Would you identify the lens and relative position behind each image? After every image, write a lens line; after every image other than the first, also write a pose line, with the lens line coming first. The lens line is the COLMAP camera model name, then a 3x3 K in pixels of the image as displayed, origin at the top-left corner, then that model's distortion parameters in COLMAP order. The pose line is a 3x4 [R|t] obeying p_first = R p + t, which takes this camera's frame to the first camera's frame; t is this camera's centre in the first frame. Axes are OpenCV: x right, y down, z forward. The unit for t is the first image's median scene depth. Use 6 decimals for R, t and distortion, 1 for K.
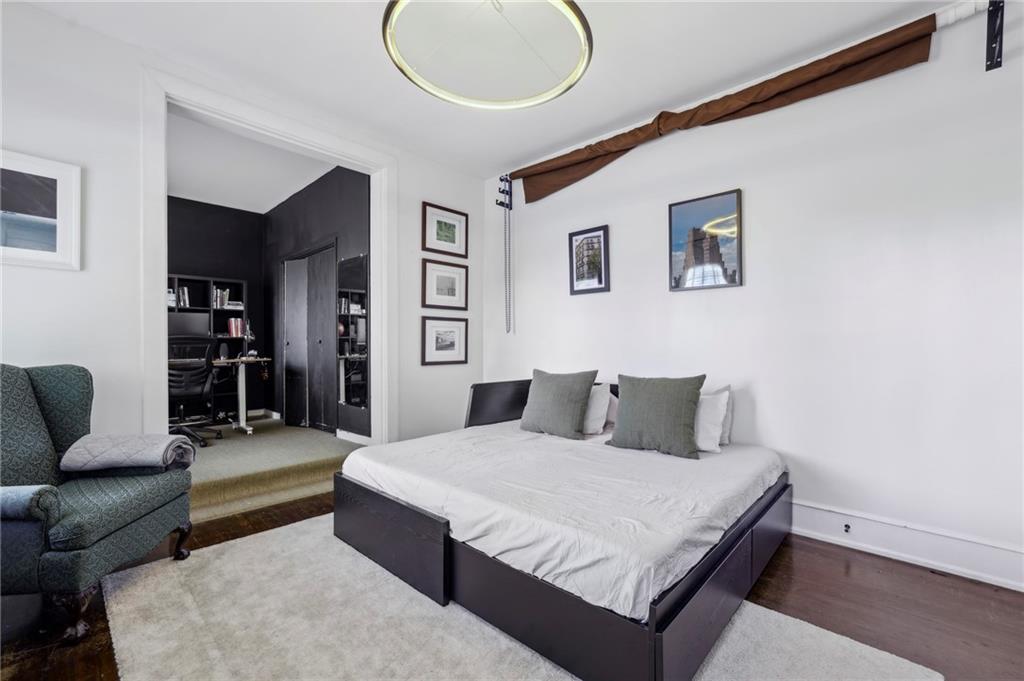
lens RADIAL K [[442.2, 0, 512.1], [0, 442.2, 343.0], [0, 0, 1]] dist [-0.001496, -0.000341]
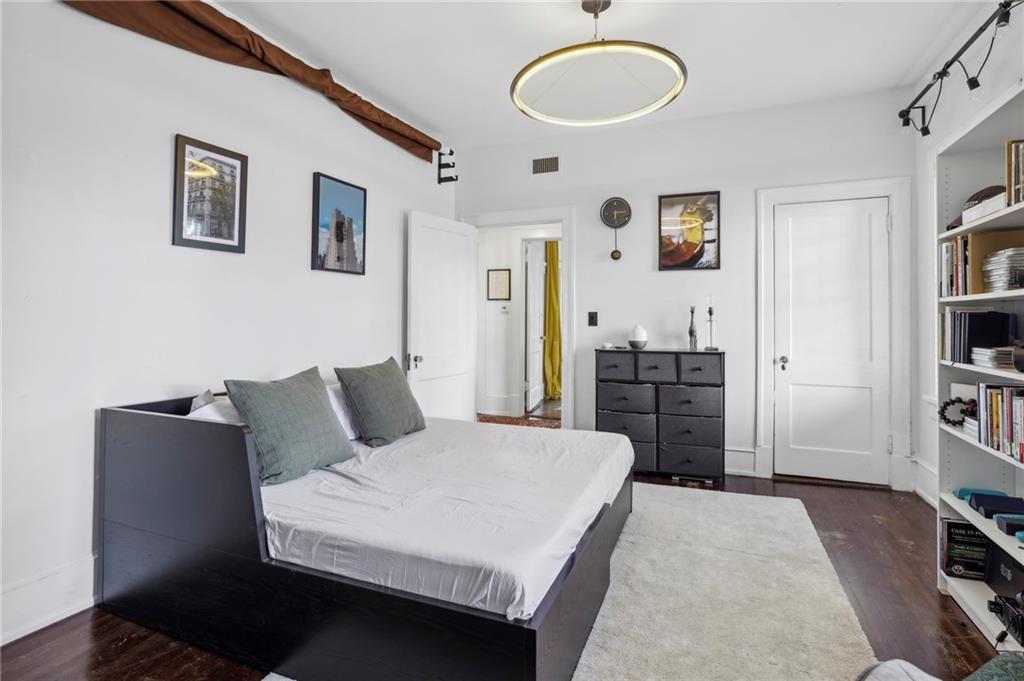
lens RADIAL K [[497.9, 0, 518.1], [0, 497.9, 310.0], [0, 0, 1]] dist [-0.001882, -0.000165]
pose [[-0.348602, 0.013122, 0.937179, -0.640221], [-0.006554, 0.999843, -0.016437, -0.020210], [-0.937248, -0.011872, -0.348461, 0.863005]]
